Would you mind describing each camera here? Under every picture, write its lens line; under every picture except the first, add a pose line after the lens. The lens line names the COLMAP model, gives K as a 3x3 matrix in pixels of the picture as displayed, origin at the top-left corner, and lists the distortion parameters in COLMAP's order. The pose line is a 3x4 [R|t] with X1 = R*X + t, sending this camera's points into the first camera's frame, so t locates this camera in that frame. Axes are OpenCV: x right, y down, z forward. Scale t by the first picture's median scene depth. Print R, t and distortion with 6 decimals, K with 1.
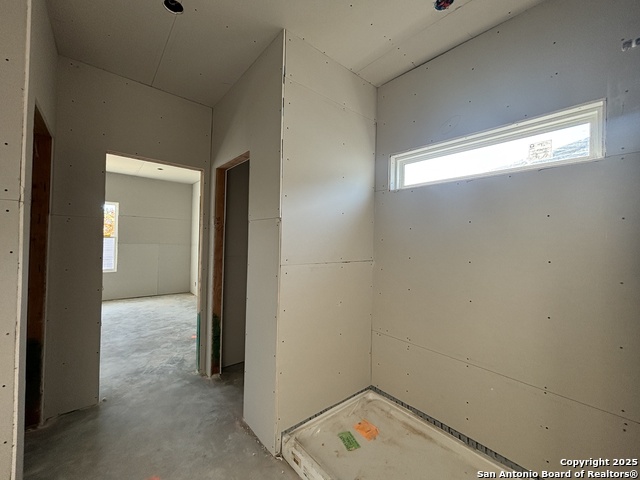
lens RADIAL K [[259.1, 0, 320.6], [0, 259.1, 238.4], [0, 0, 1]] dist [0.001746, 0.000161]
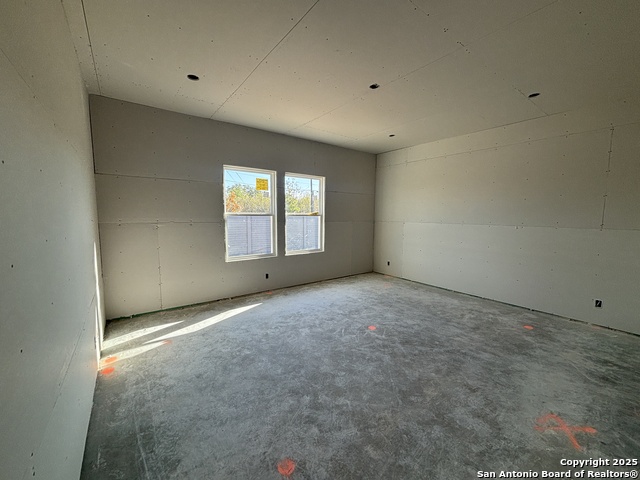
lens RADIAL K [[259.1, 0, 320.6], [0, 259.1, 238.4], [0, 0, 1]] dist [0.001746, 0.000161]
pose [[0.997313, -0.016765, -0.071318, -1.809860], [0.023784, 0.994828, 0.098747, -0.033331], [0.069294, -0.100178, 0.992554, 0.194312]]
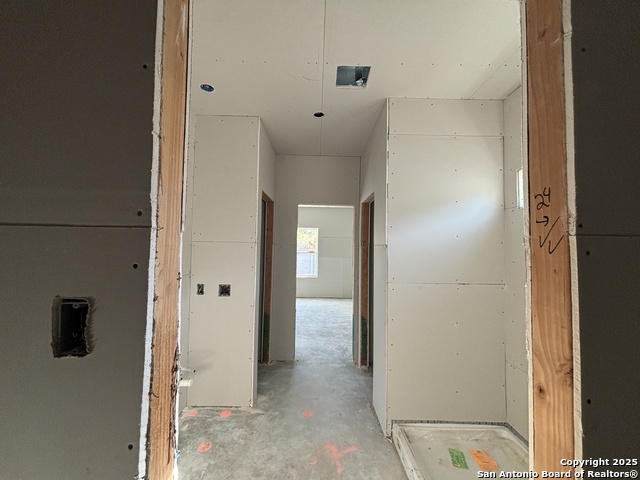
lens RADIAL K [[259.1, 0, 320.6], [0, 259.1, 238.4], [0, 0, 1]] dist [0.001746, 0.000161]
pose [[0.767332, -0.035638, -0.640259, 0.296746], [0.007126, 0.998867, -0.047059, -0.038825], [0.641211, 0.031548, 0.766716, -0.132433]]
